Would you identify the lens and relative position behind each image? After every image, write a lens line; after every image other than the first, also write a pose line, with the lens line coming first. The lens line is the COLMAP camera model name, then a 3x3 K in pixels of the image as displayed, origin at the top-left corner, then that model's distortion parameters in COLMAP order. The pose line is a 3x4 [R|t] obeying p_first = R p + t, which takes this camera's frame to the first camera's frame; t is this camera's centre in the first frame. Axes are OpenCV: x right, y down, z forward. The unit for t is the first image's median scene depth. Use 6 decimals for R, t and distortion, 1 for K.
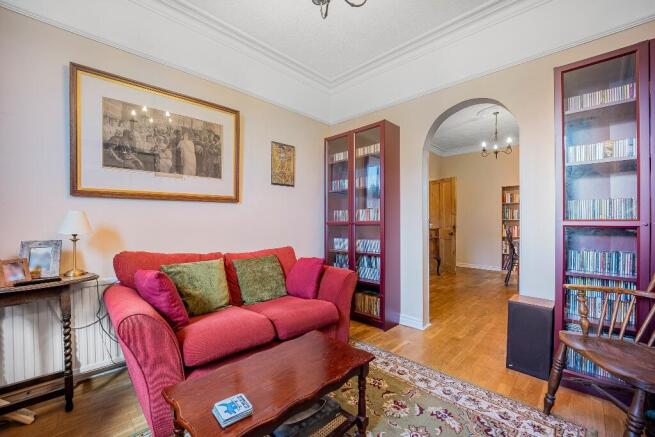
lens RADIAL K [[264.1, 0, 326.8], [0, 264.1, 222.8], [0, 0, 1]] dist [-0.021613, -0.000187]
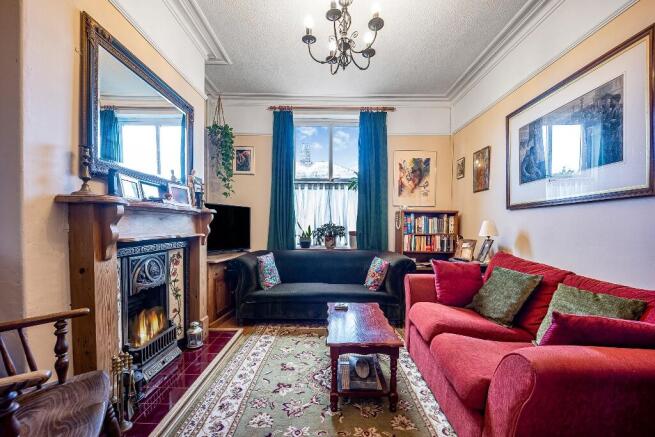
lens RADIAL K [[264.1, 0, 325.6], [0, 264.1, 223.6], [0, 0, 1]] dist [-0.021613, -0.000187]
pose [[-0.712346, -0.001027, -0.701828, 0.663998], [-0.000676, 0.999999, -0.000777, -0.023361], [0.701828, -0.000079, -0.712346, 1.192030]]
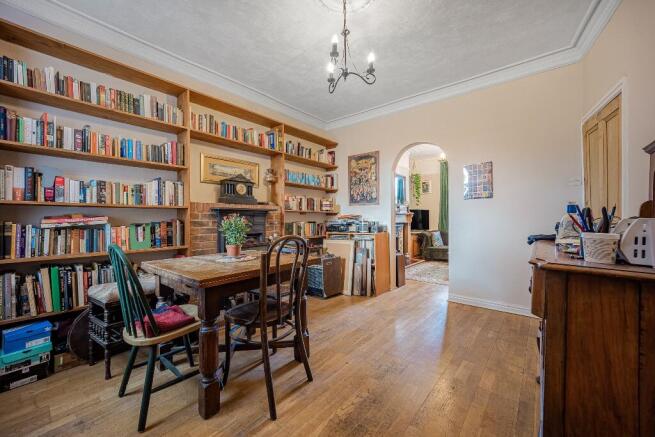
lens RADIAL K [[264.1, 0, 326.4], [0, 264.1, 220.5], [0, 0, 1]] dist [-0.021613, -0.000187]
pose [[-0.996078, 0.011672, -0.087707, 1.286872], [0.011748, 0.999931, -0.000346, -0.008770], [0.087697, -0.001375, -0.996146, 2.562639]]
